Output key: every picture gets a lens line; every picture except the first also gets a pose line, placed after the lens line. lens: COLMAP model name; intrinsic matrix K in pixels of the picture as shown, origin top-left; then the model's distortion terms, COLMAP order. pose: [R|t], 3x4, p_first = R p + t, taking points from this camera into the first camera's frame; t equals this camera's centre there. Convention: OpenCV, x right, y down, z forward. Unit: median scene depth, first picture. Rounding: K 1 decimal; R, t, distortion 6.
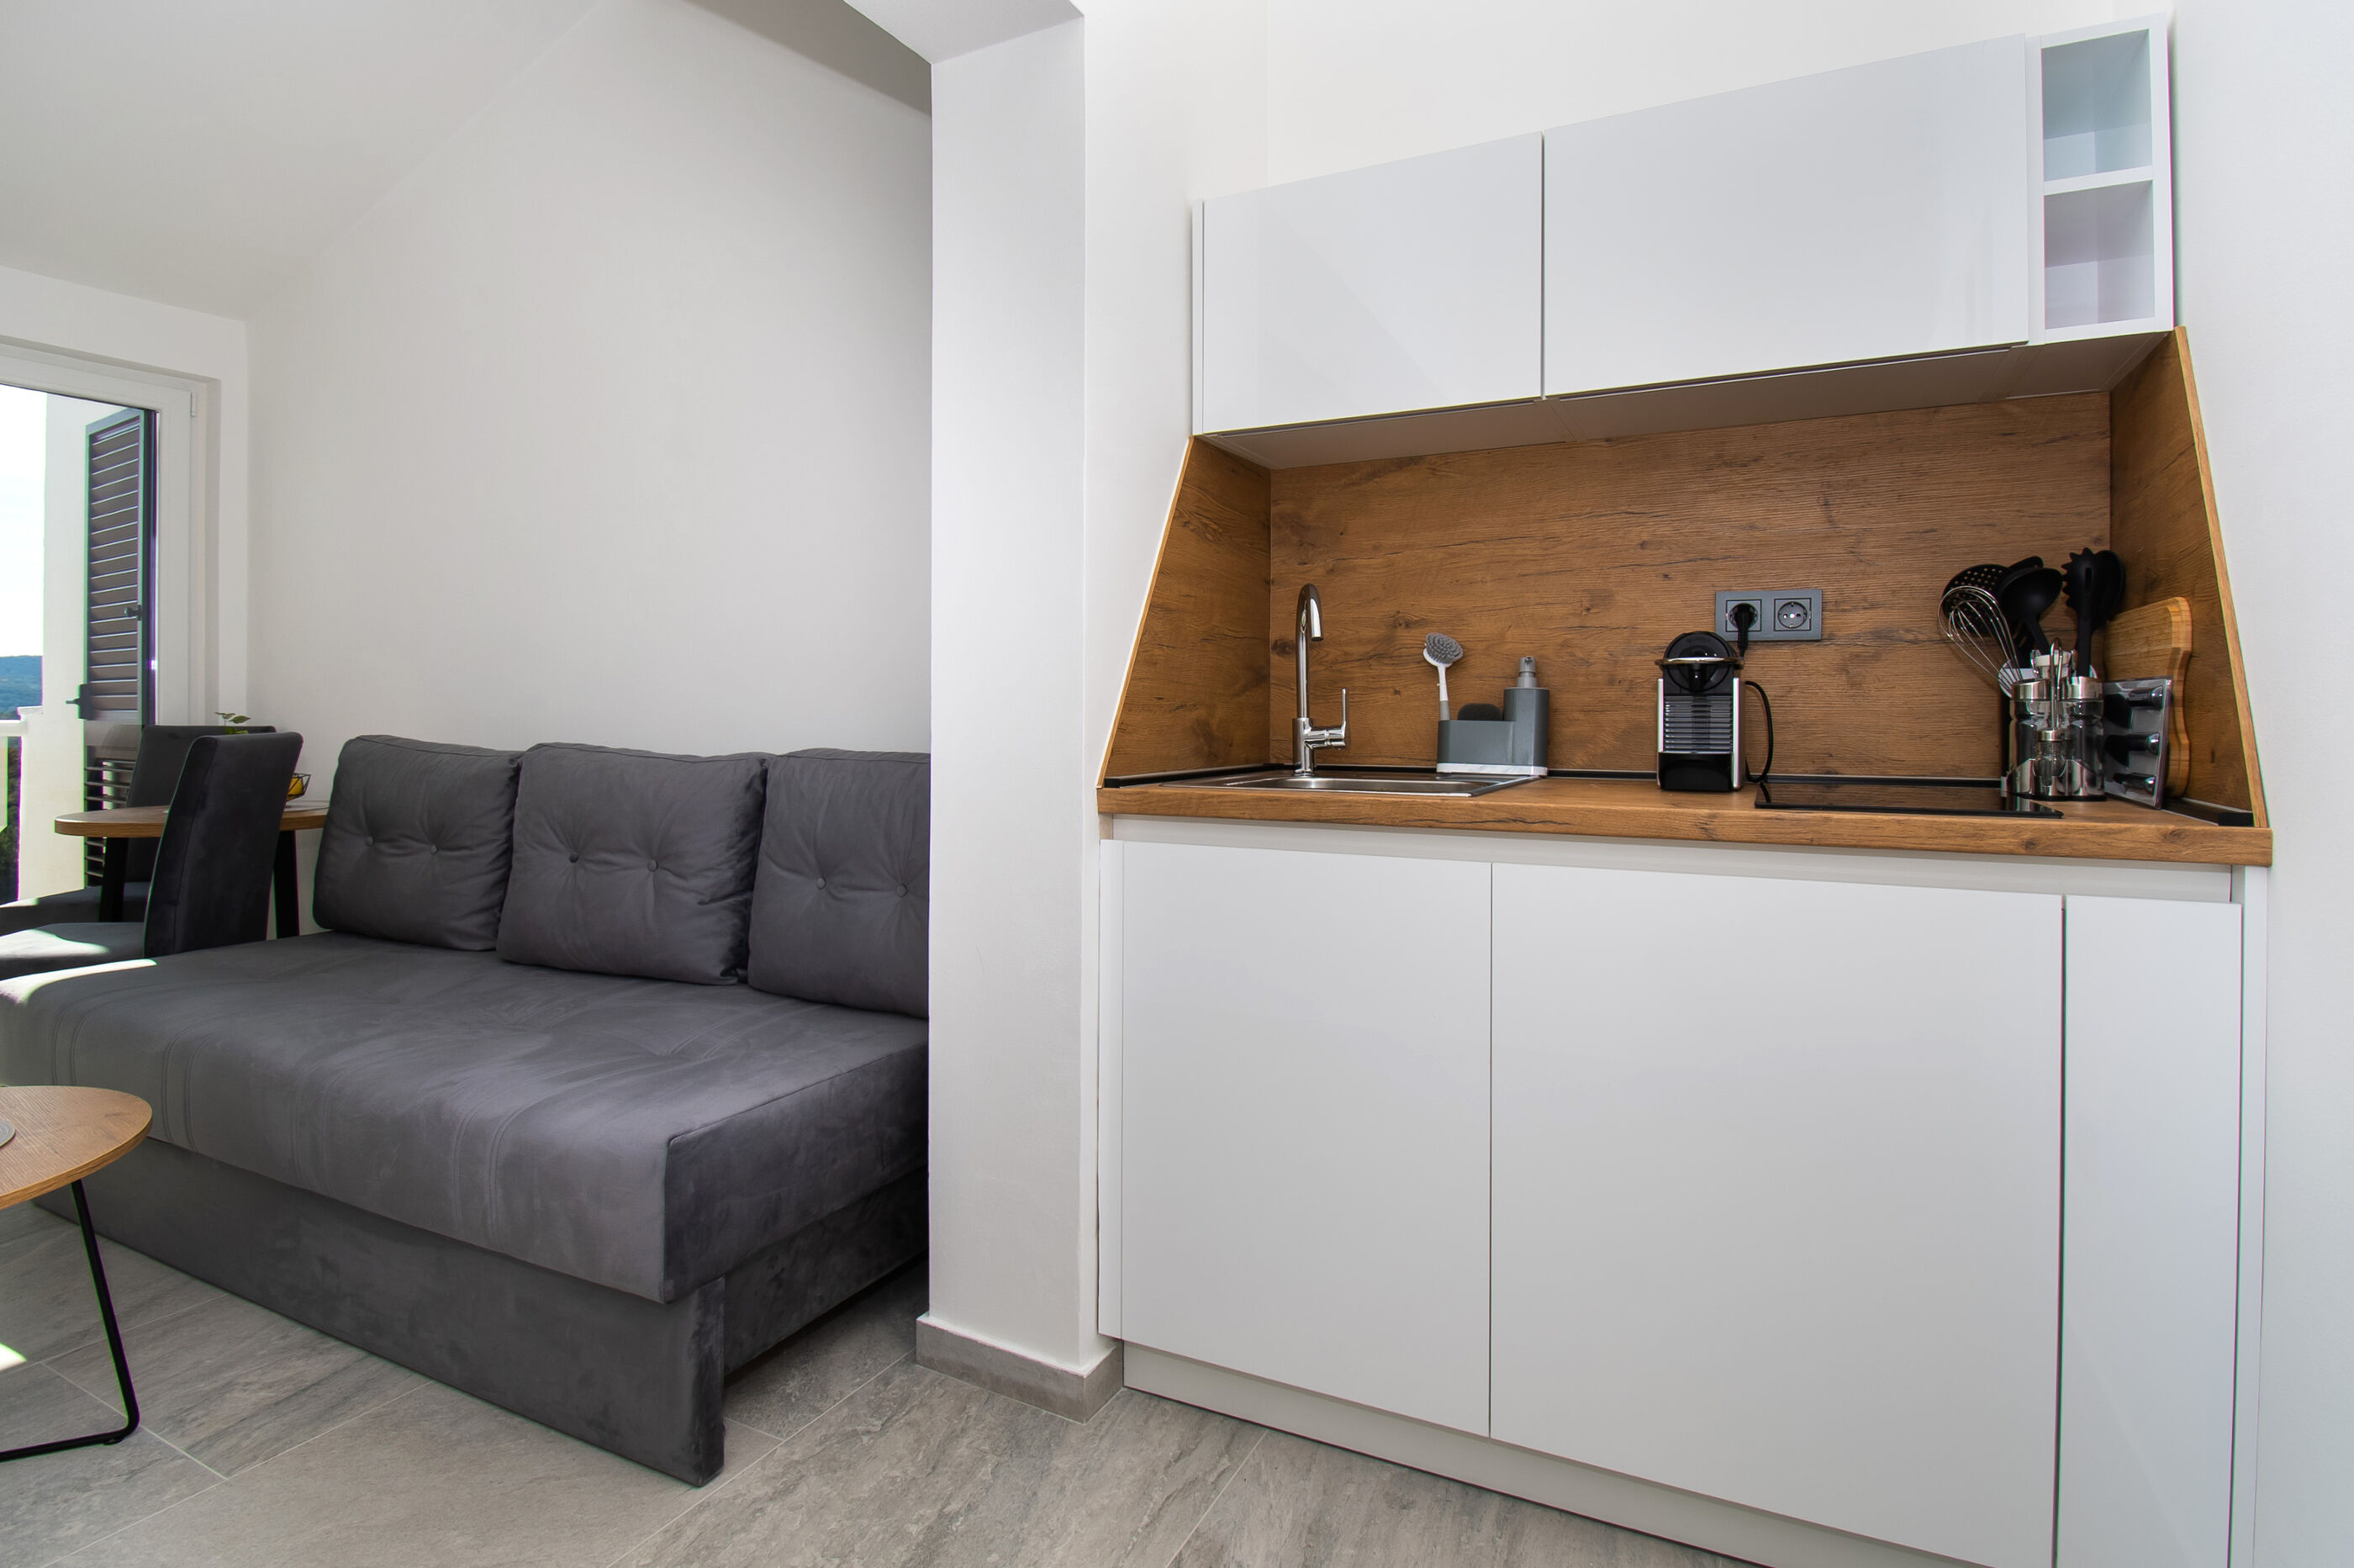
lens RADIAL K [[1158.6, 0, 1190.5], [0, 1158.6, 698.3], [0, 0, 1]] dist [-0.005804, -0.009645]
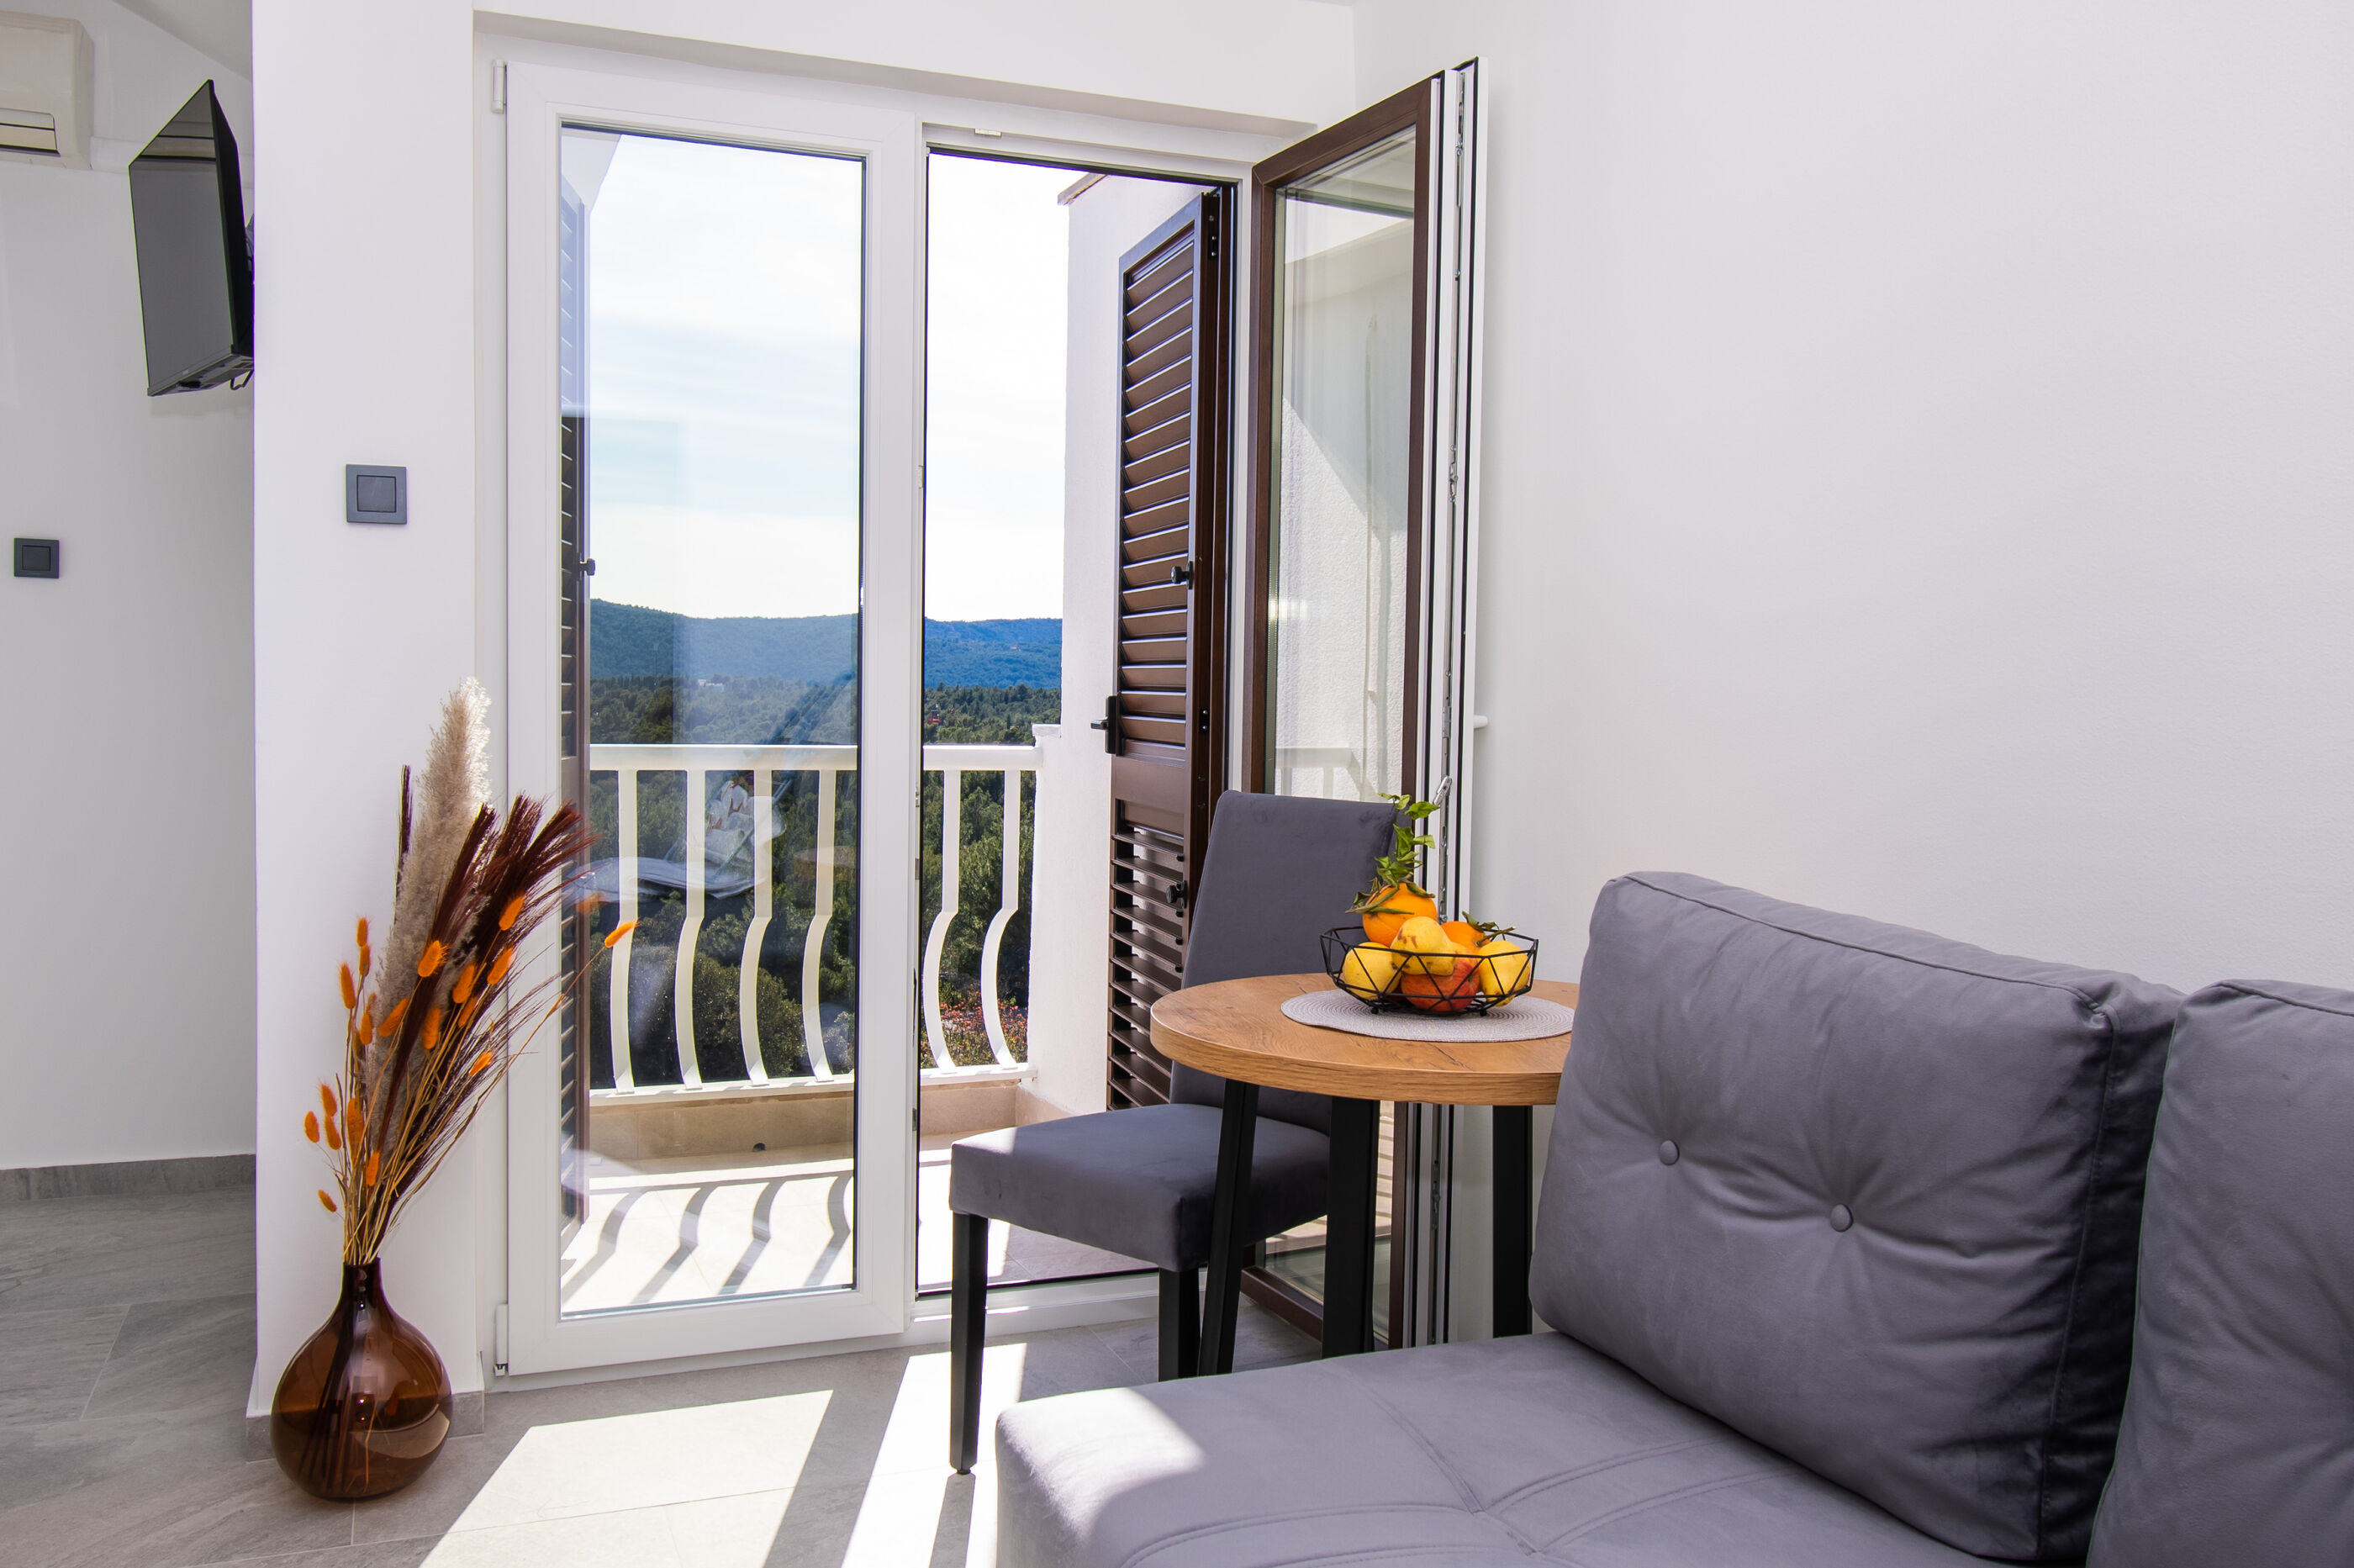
lens RADIAL K [[1975.6, 0, 1183.9], [0, 1975.6, 804.4], [0, 0, 1]] dist [-0.017322, 0.006501]
pose [[0.747899, 0.055703, -0.661471, -0.372859], [-0.017137, 0.997761, 0.064647, -0.033540], [0.663591, -0.037014, 0.747180, 0.367738]]
